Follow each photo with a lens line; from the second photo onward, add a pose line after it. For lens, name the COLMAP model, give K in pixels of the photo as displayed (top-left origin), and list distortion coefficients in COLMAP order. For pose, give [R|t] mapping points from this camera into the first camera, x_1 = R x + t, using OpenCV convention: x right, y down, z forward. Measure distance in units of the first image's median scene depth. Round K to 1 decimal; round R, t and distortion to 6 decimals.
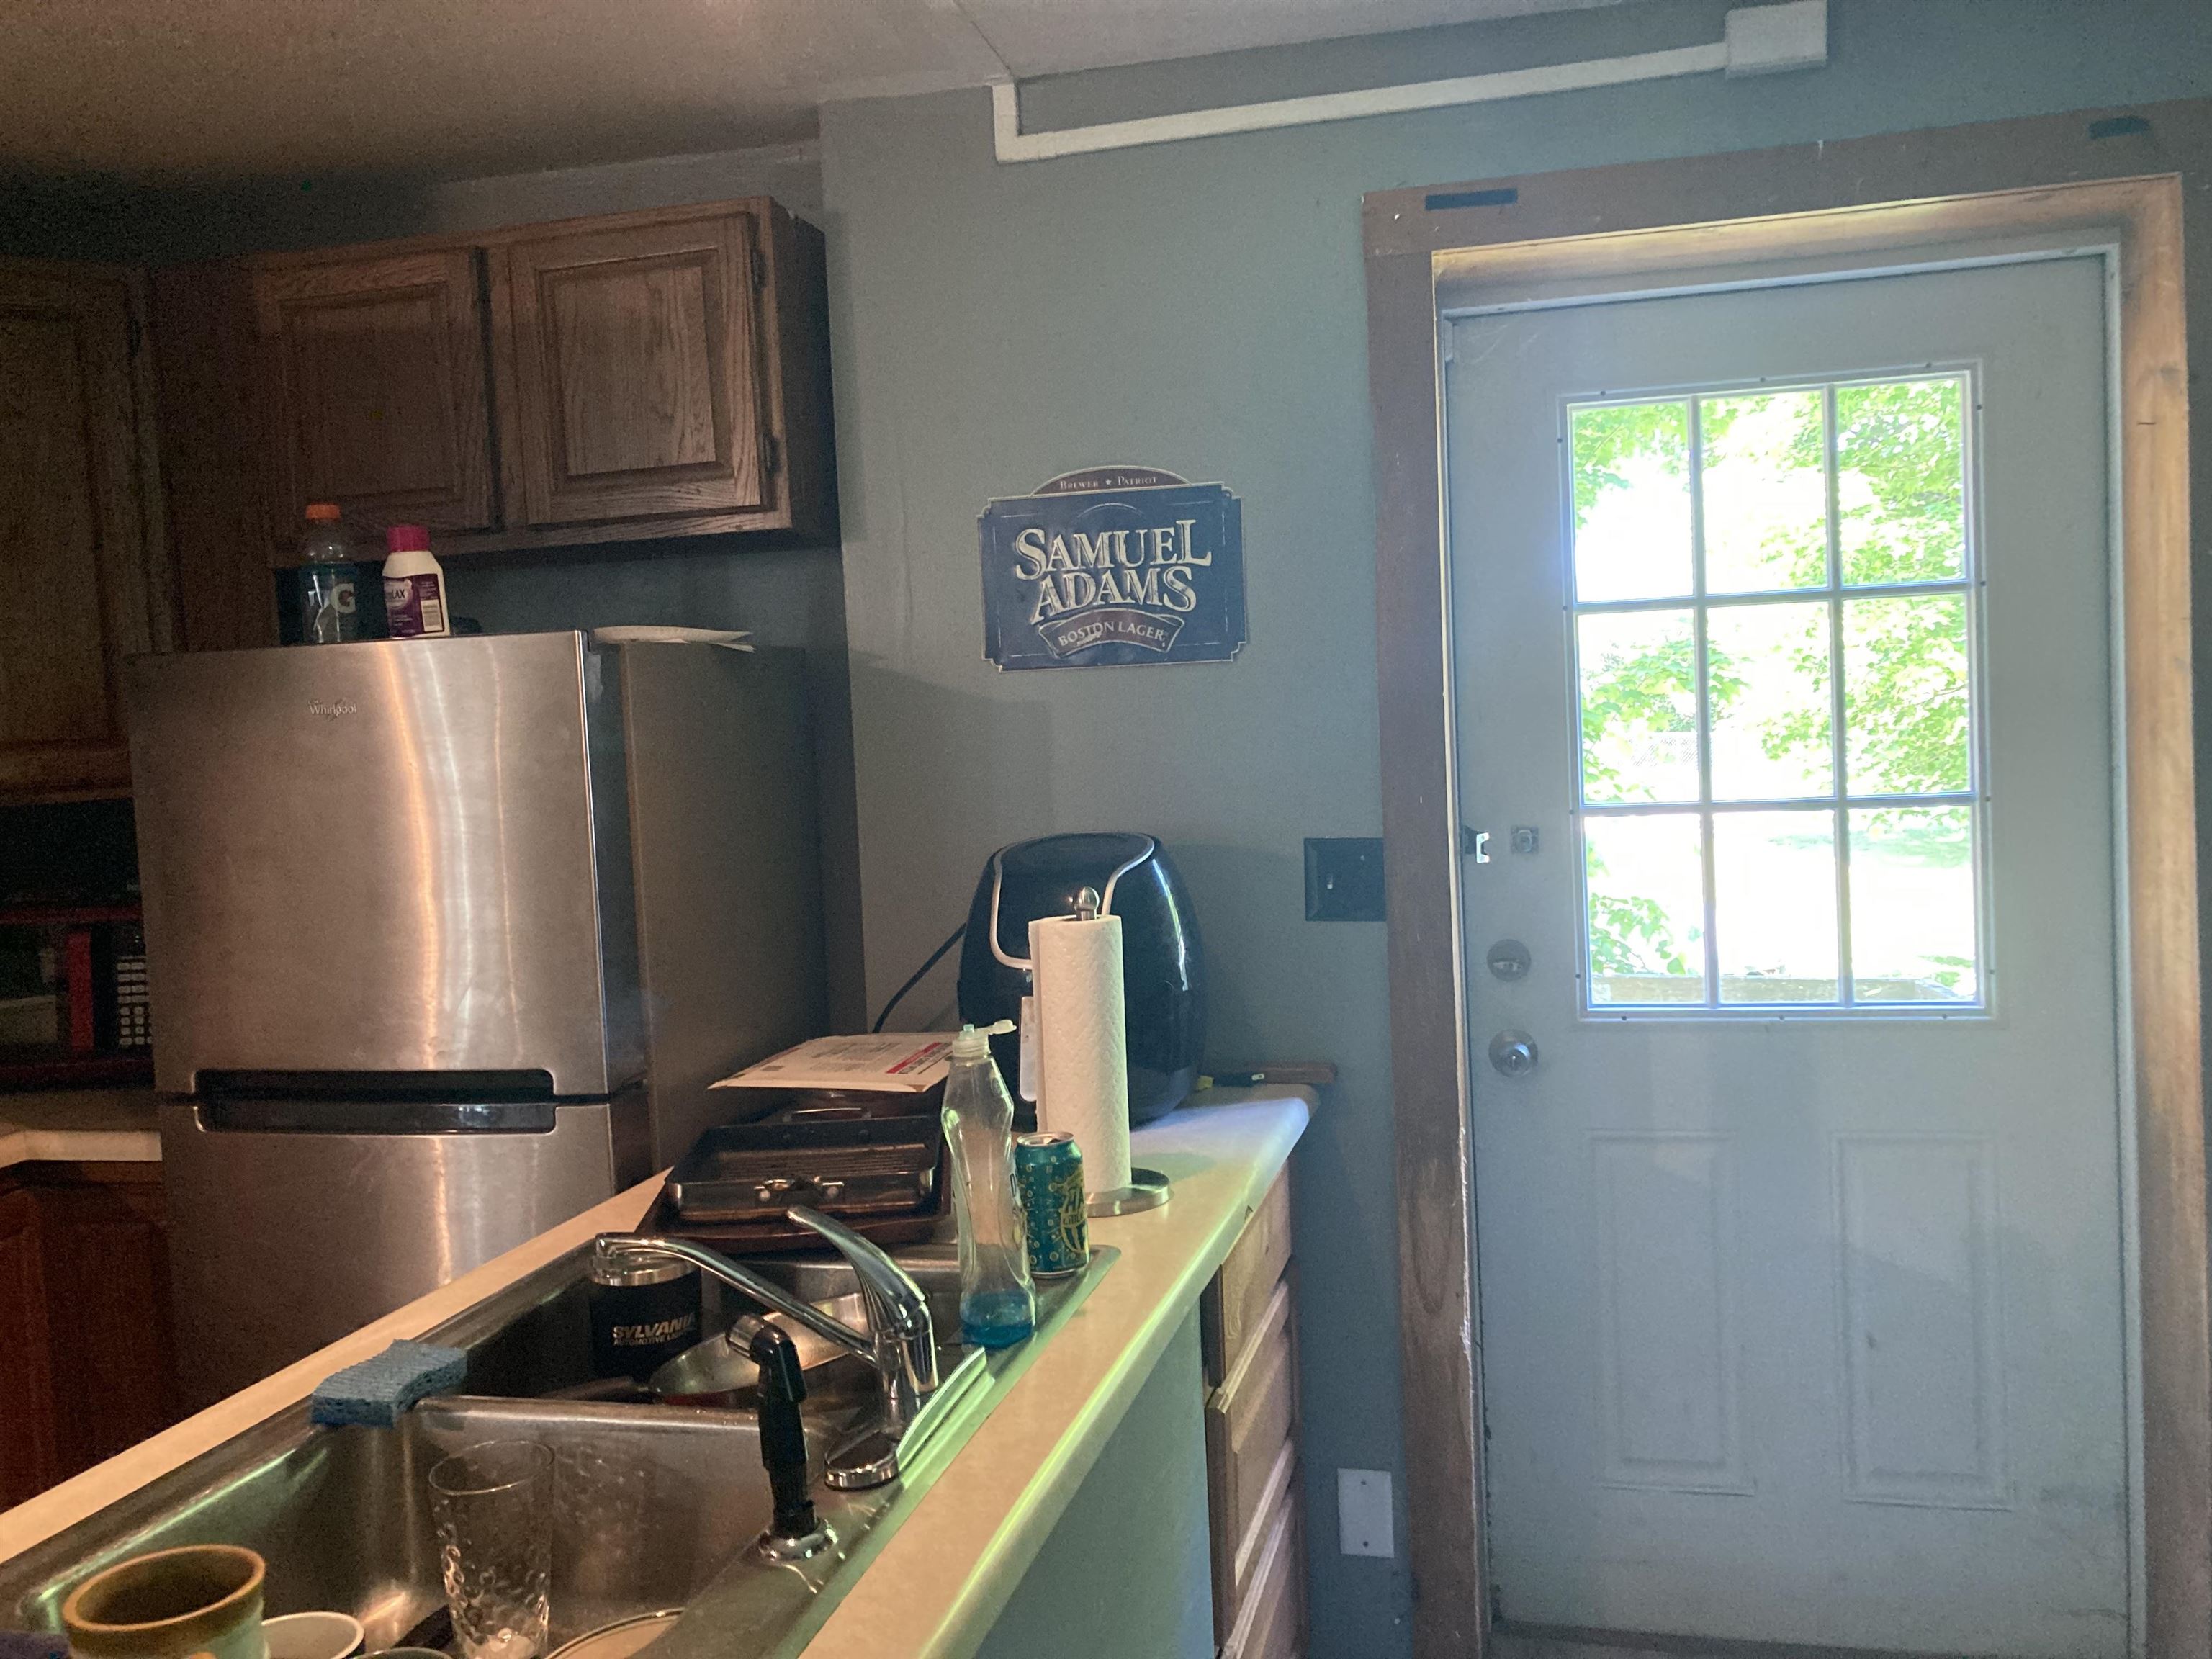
lens RADIAL K [[1824.9, 0, 1110.9], [0, 1824.9, 760.7], [0, 0, 1]] dist [0.045203, 0.006864]
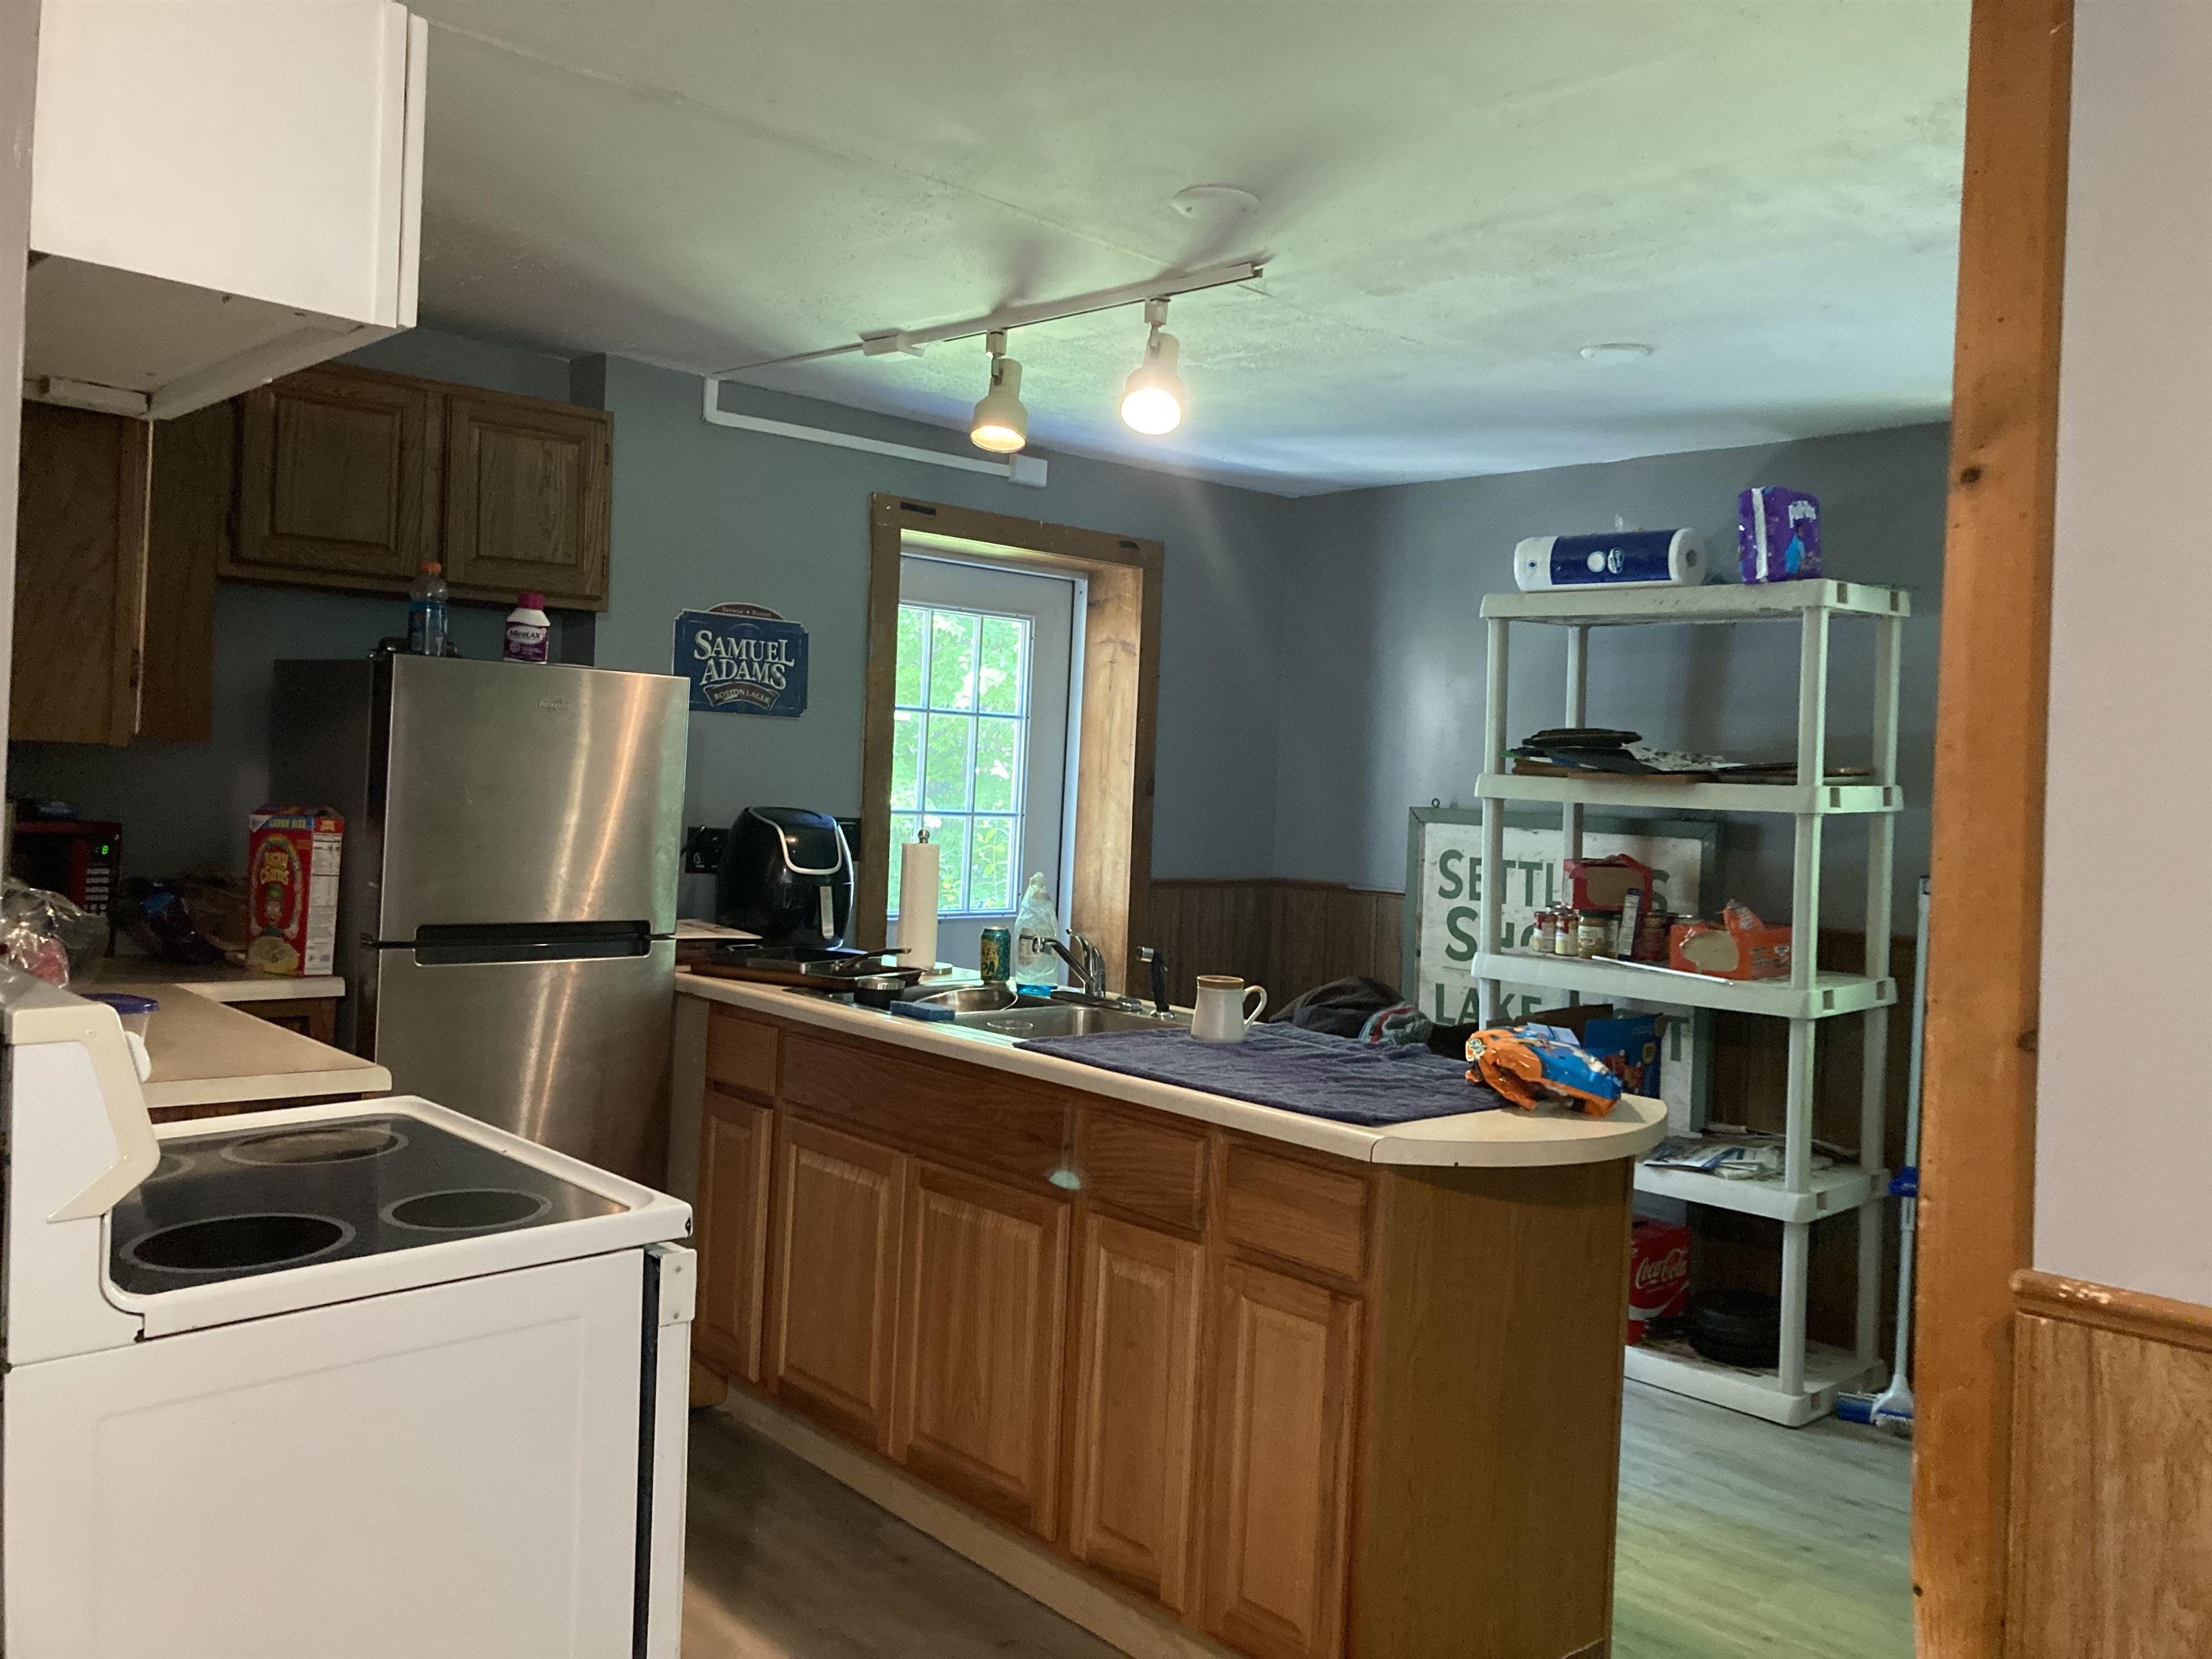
lens RADIAL K [[1824.9, 0, 1110.9], [0, 1824.9, 760.7], [0, 0, 1]] dist [0.045203, 0.006864]
pose [[0.539674, 0.075267, 0.838503, -1.405165], [-0.051167, 0.997087, -0.056570, 0.082877], [-0.840318, -0.012374, 0.541952, -0.301701]]
